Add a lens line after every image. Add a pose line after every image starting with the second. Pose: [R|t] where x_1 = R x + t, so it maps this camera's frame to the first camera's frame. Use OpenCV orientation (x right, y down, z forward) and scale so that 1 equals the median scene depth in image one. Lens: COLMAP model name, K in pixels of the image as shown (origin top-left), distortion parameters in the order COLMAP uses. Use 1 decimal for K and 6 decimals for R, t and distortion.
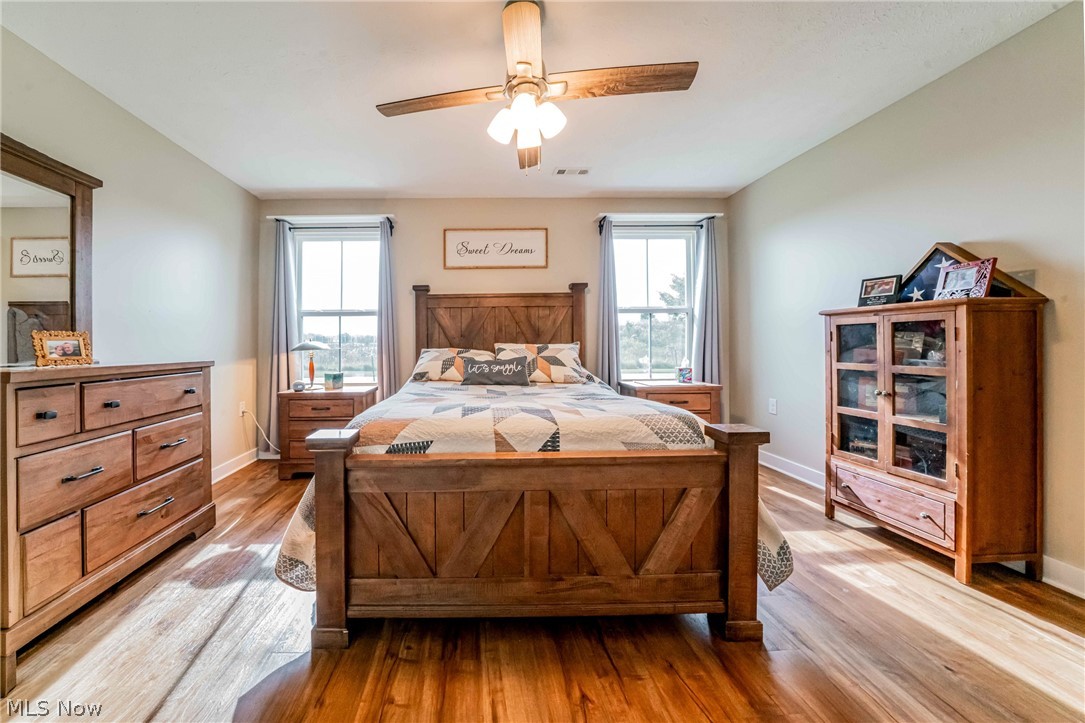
lens RADIAL K [[386.8, 0, 472.4], [0, 386.8, 341.8], [0, 0, 1]] dist [-0.012752, 0.000727]
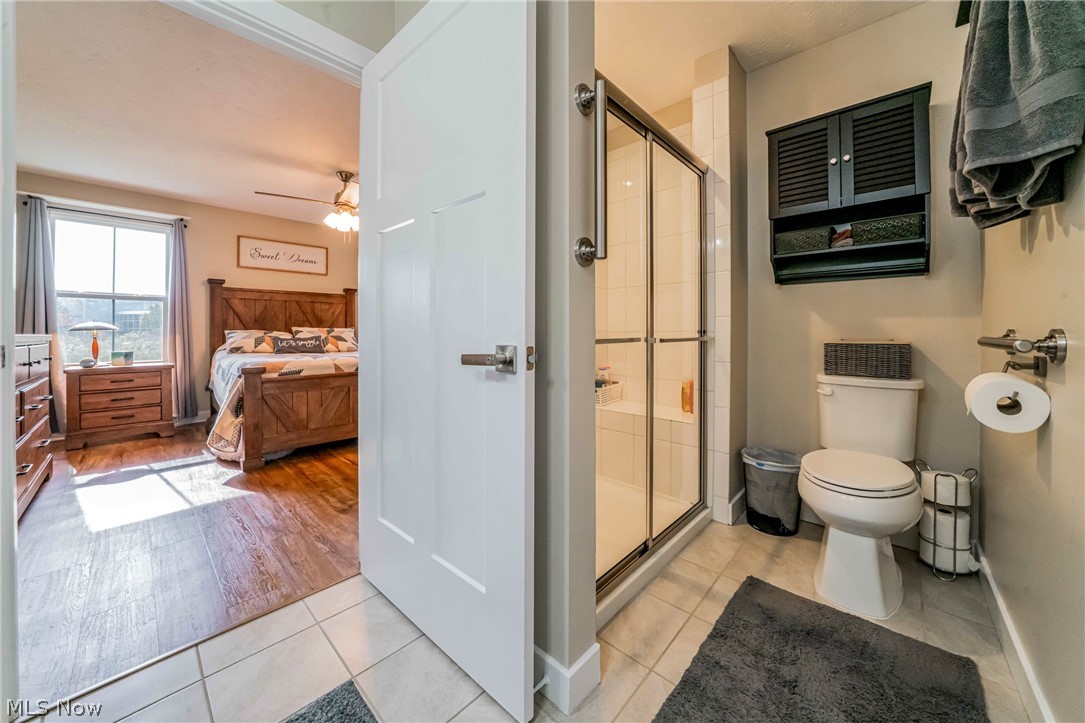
lens RADIAL K [[386.8, 0, 539.5], [0, 386.8, 335.6], [0, 0, 1]] dist [-0.012752, 0.000727]
pose [[0.693334, 0.003279, 0.720609, -0.323065], [-0.006679, 0.999976, 0.001877, 0.025616], [-0.720585, -0.006115, 0.693339, -0.626750]]
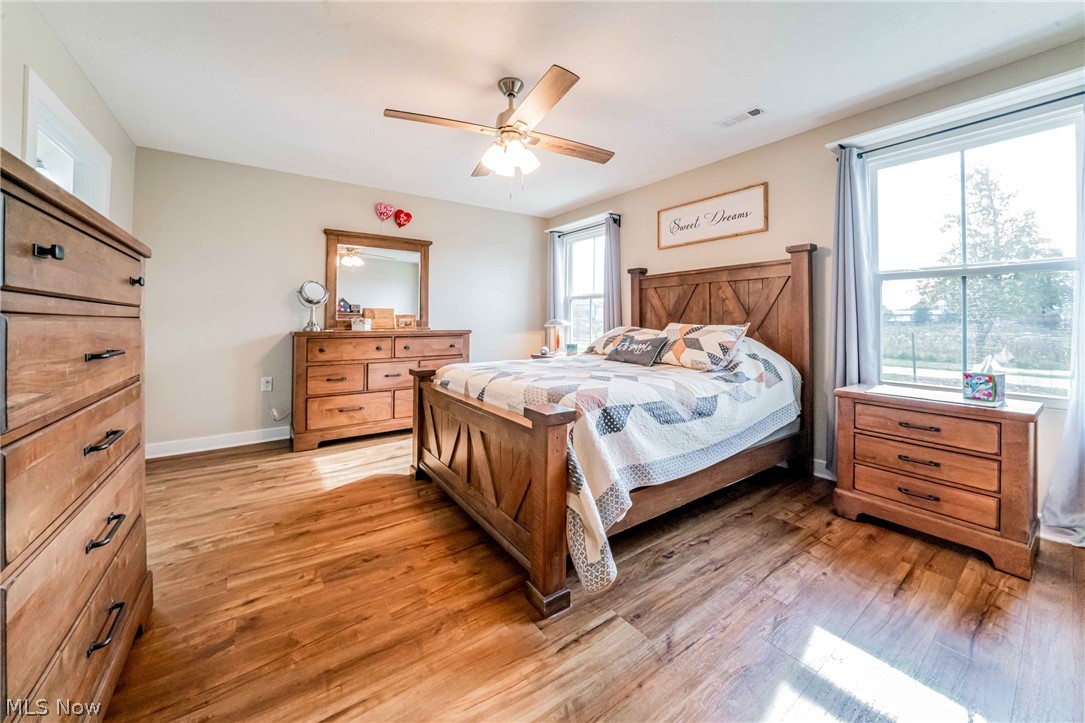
lens RADIAL K [[386.8, 0, 528.0], [0, 386.8, 315.0], [0, 0, 1]] dist [-0.012752, 0.000727]
pose [[0.561636, 0.001013, -0.827384, 0.648239], [-0.006013, 0.999978, -0.002857, -0.011501], [0.827363, 0.006580, 0.561630, 0.153000]]
